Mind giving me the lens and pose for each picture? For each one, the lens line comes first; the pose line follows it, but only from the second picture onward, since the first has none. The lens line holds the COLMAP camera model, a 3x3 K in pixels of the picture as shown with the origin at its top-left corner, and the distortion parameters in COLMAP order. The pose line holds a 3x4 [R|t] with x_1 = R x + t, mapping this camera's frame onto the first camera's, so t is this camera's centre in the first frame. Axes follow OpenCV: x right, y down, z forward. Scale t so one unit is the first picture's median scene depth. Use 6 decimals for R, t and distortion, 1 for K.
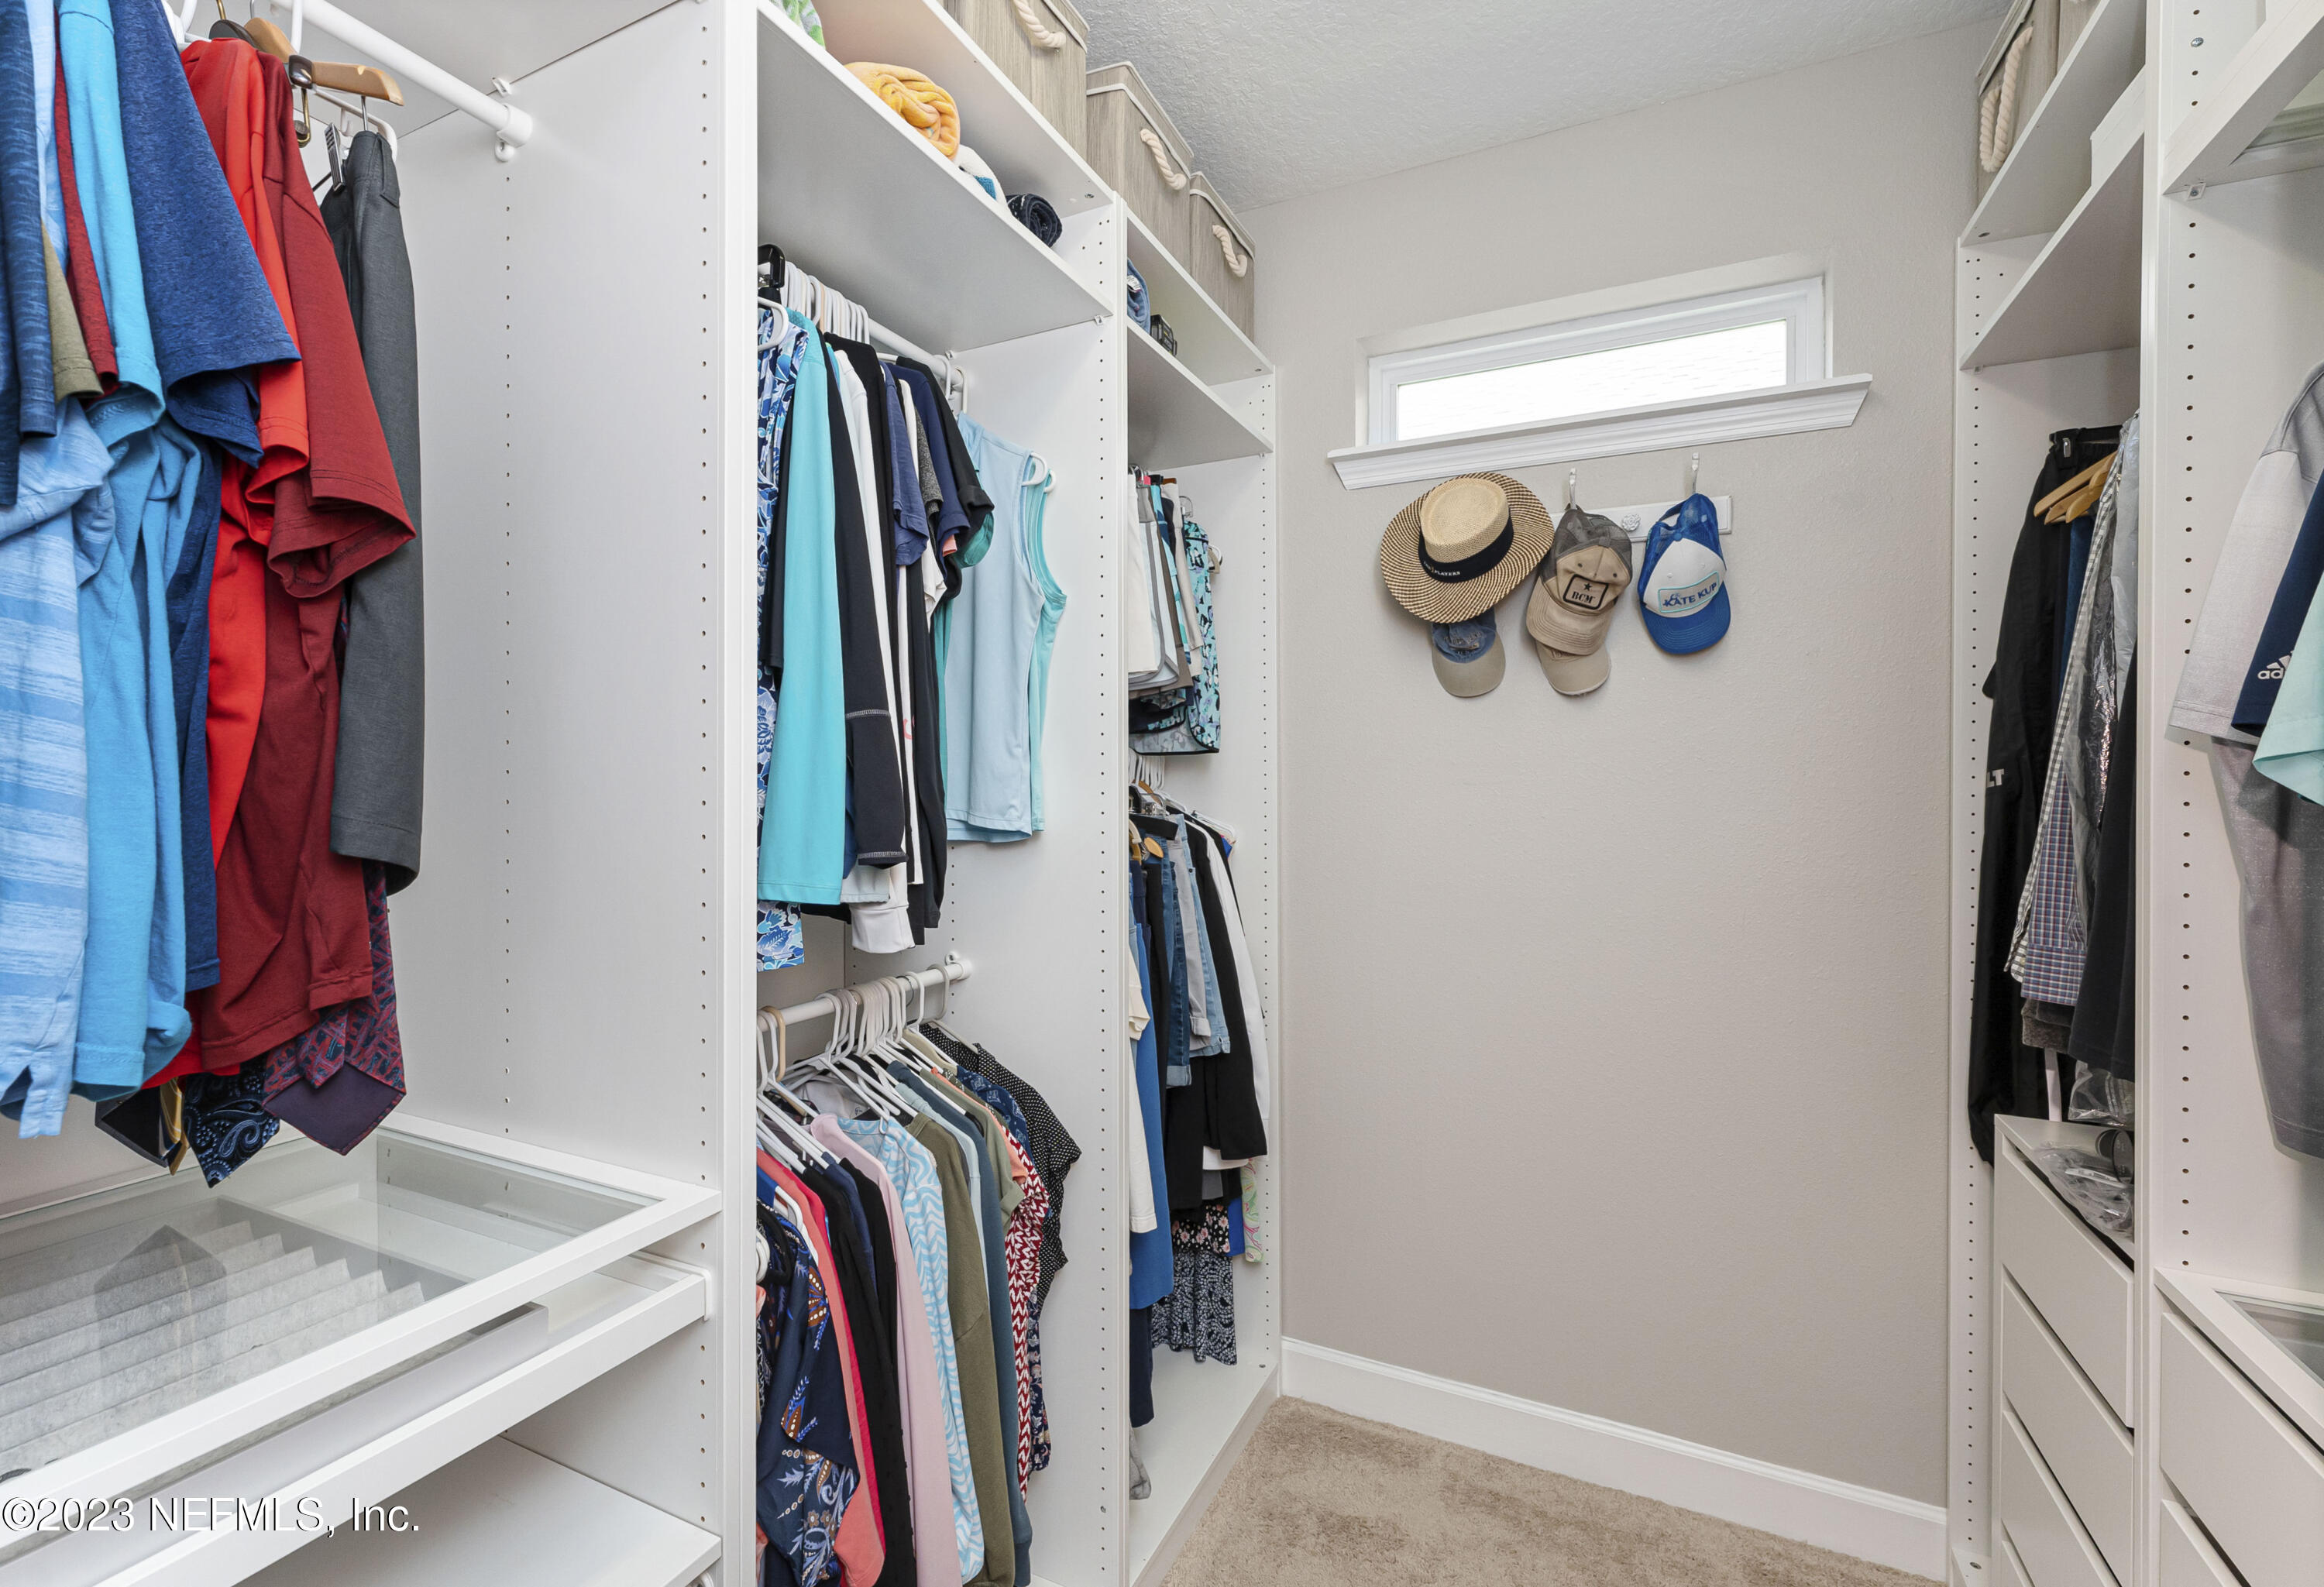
lens RADIAL K [[987.3, 0, 1163.2], [0, 987.3, 774.3], [0, 0, 1]] dist [-0.001363, -0.000186]
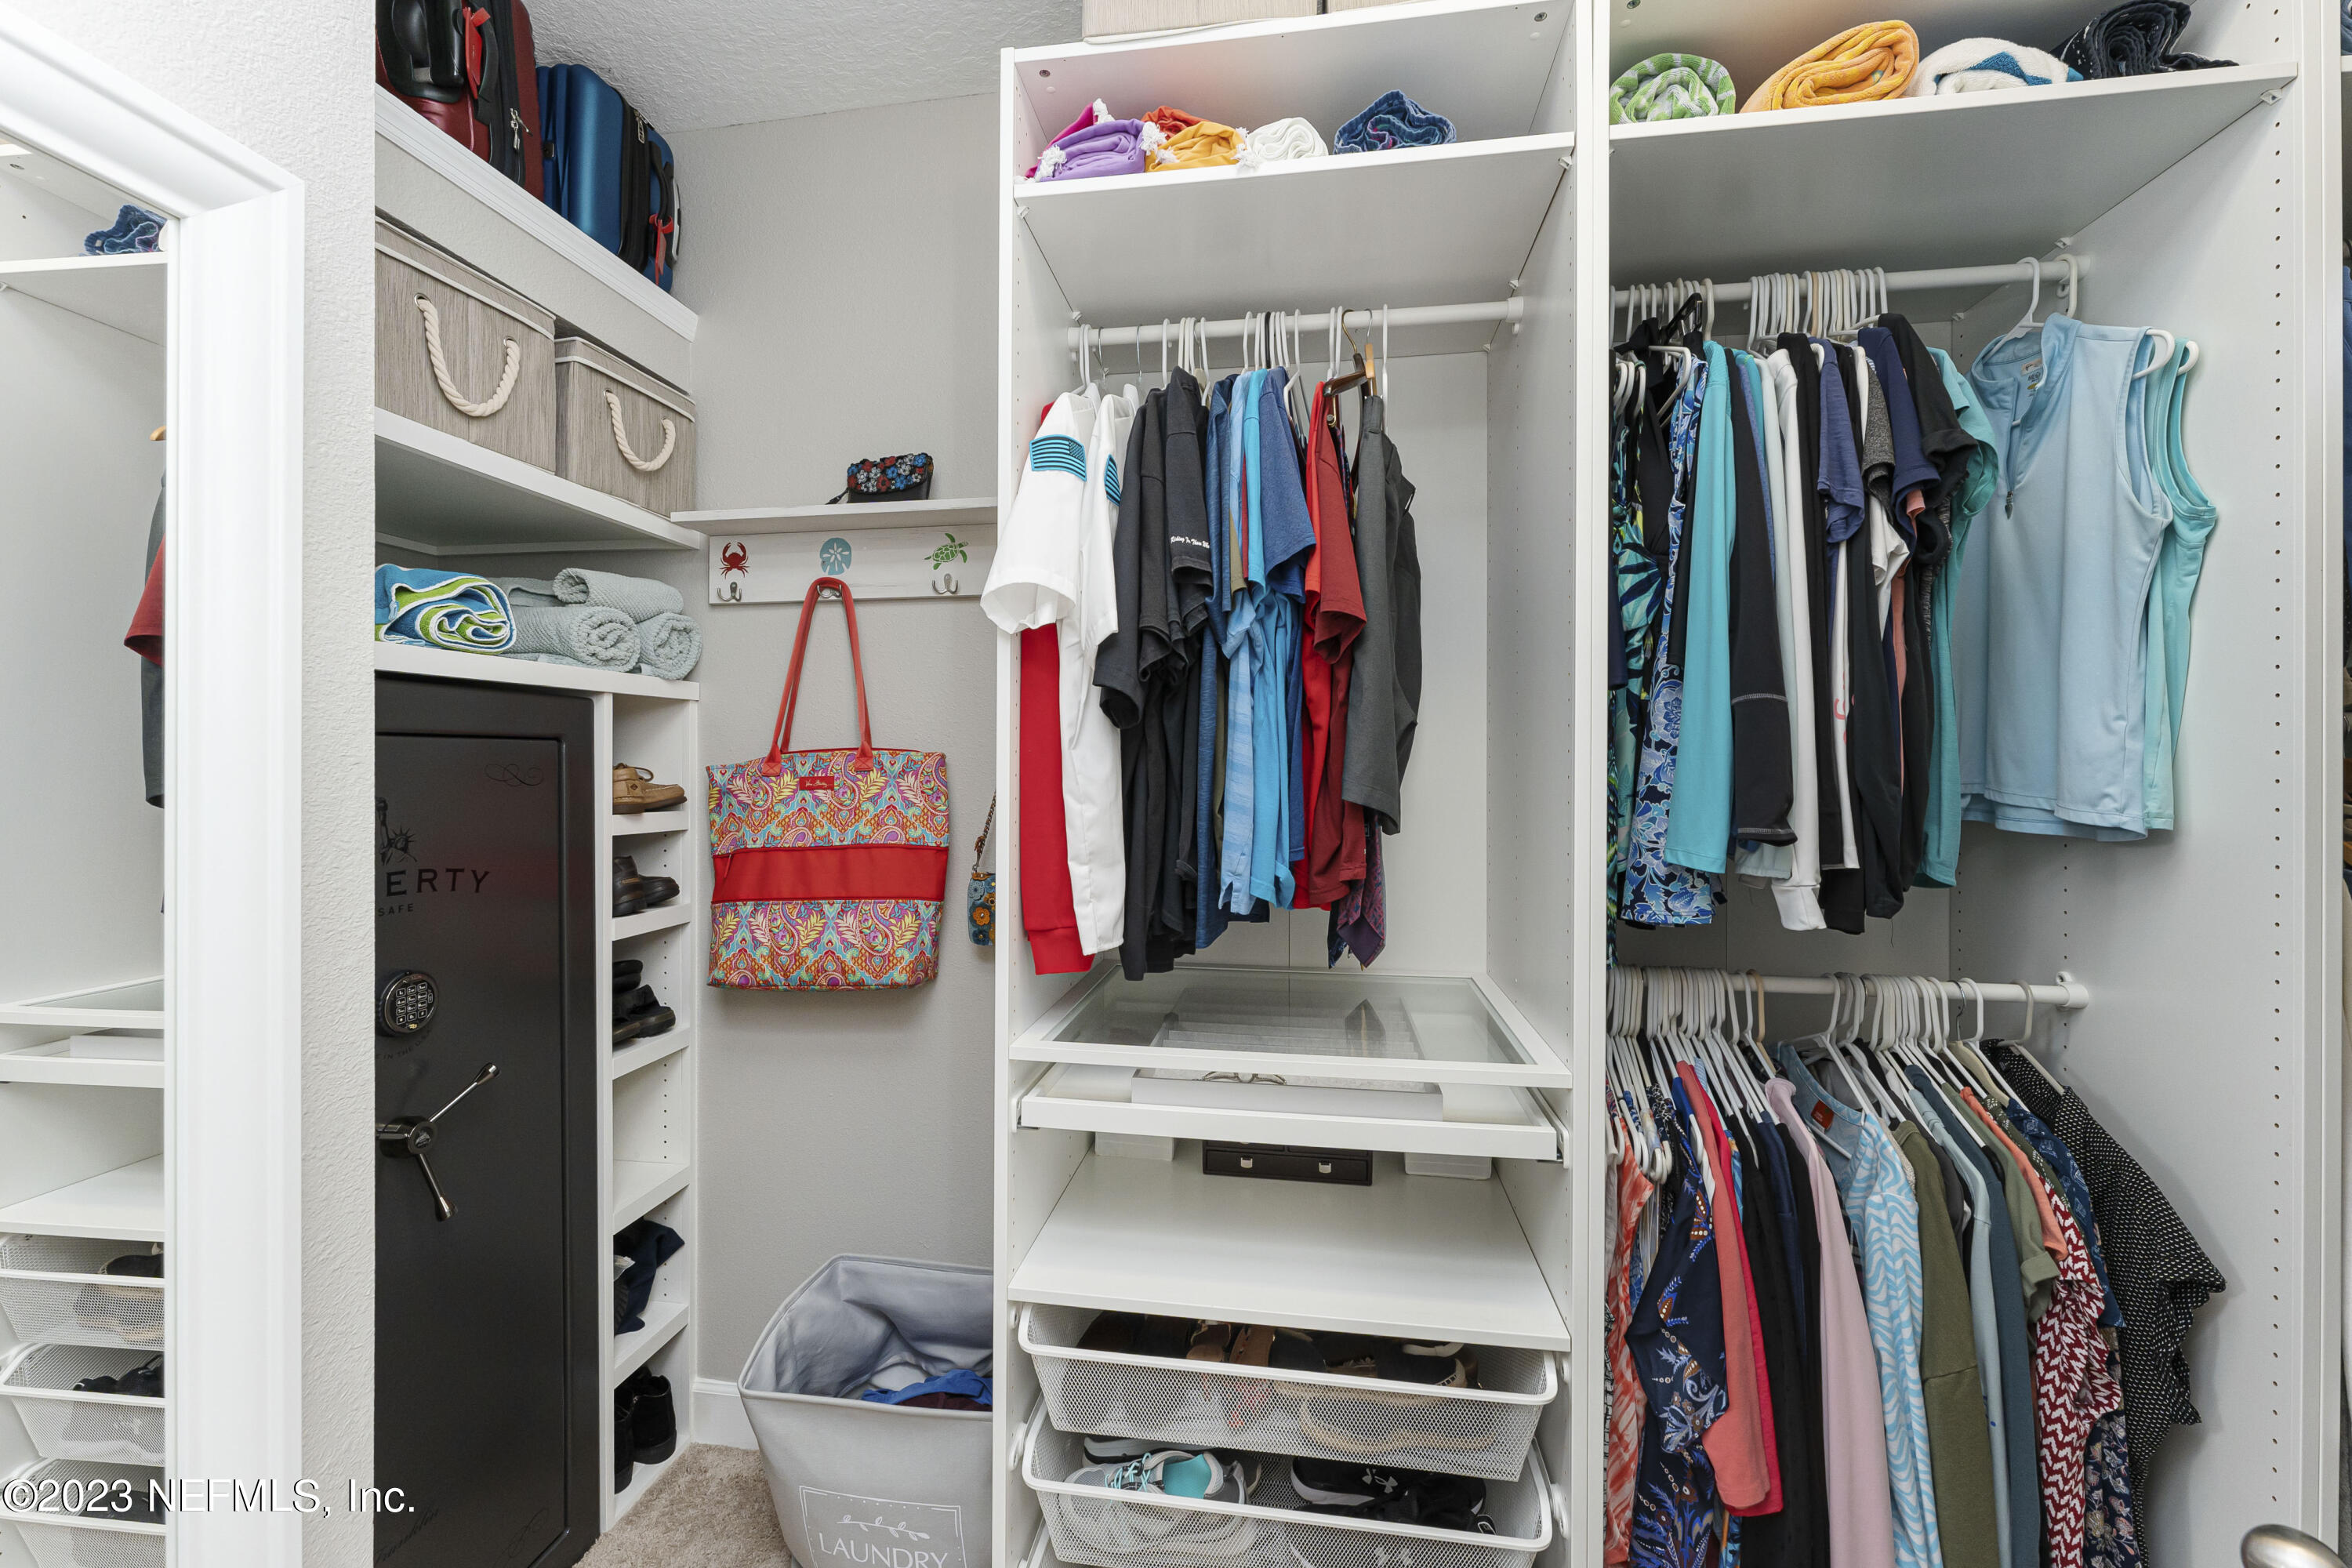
lens RADIAL K [[953.5, 0, 1182.6], [0, 953.5, 758.9], [0, 0, 1]] dist [-0.000566, -0.000232]
pose [[0.301296, -0.003475, -0.953524, 0.420374], [0.003228, 0.999991, -0.002625, 0.003931], [0.953525, -0.002287, 0.301304, 0.087286]]
